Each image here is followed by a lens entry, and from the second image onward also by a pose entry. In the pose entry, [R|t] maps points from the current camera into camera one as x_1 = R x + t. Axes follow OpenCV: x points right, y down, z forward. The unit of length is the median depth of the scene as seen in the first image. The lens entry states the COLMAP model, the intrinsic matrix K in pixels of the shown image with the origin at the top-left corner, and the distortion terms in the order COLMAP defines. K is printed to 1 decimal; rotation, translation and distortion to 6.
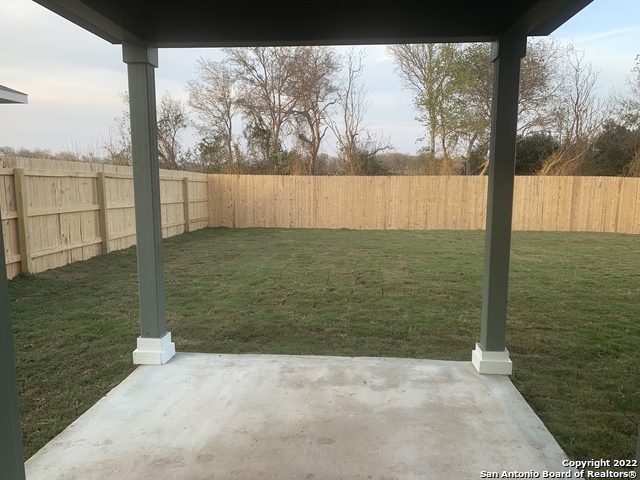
lens RADIAL K [[491.5, 0, 322.7], [0, 491.5, 247.7], [0, 0, 1]] dist [0.070681, -0.106805]
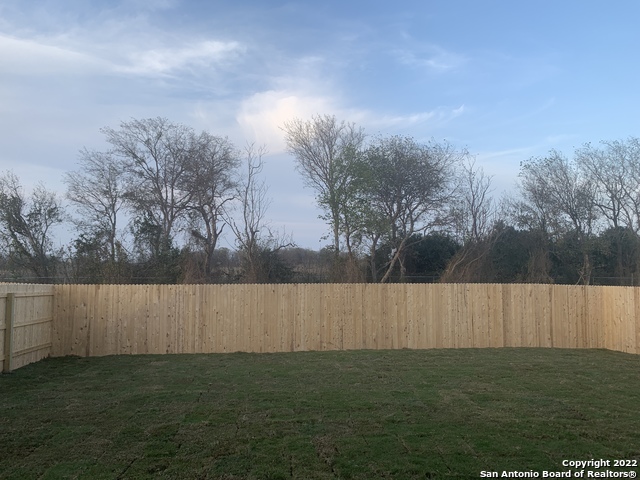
lens RADIAL K [[484.9, 0, 319.9], [0, 484.9, 247.7], [0, 0, 1]] dist [0.040386, -0.049303]
pose [[0.981574, 0.003528, 0.191048, 0.011176], [0.032437, 0.982241, -0.184796, -0.029522], [-0.188307, 0.187588, 0.964029, 0.110415]]
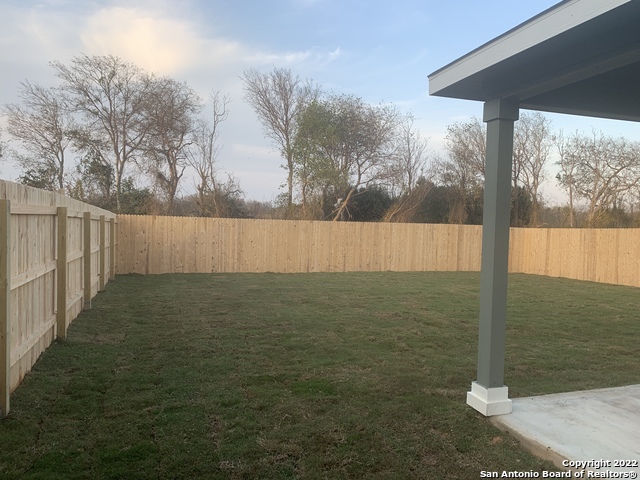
lens RADIAL K [[491.5, 0, 322.7], [0, 491.5, 247.7], [0, 0, 1]] dist [0.070681, -0.106805]
pose [[0.921770, -0.000343, 0.387736, -0.128558], [0.033546, 0.996321, -0.078866, -0.003637], [-0.386282, 0.085703, 0.918390, 0.024053]]
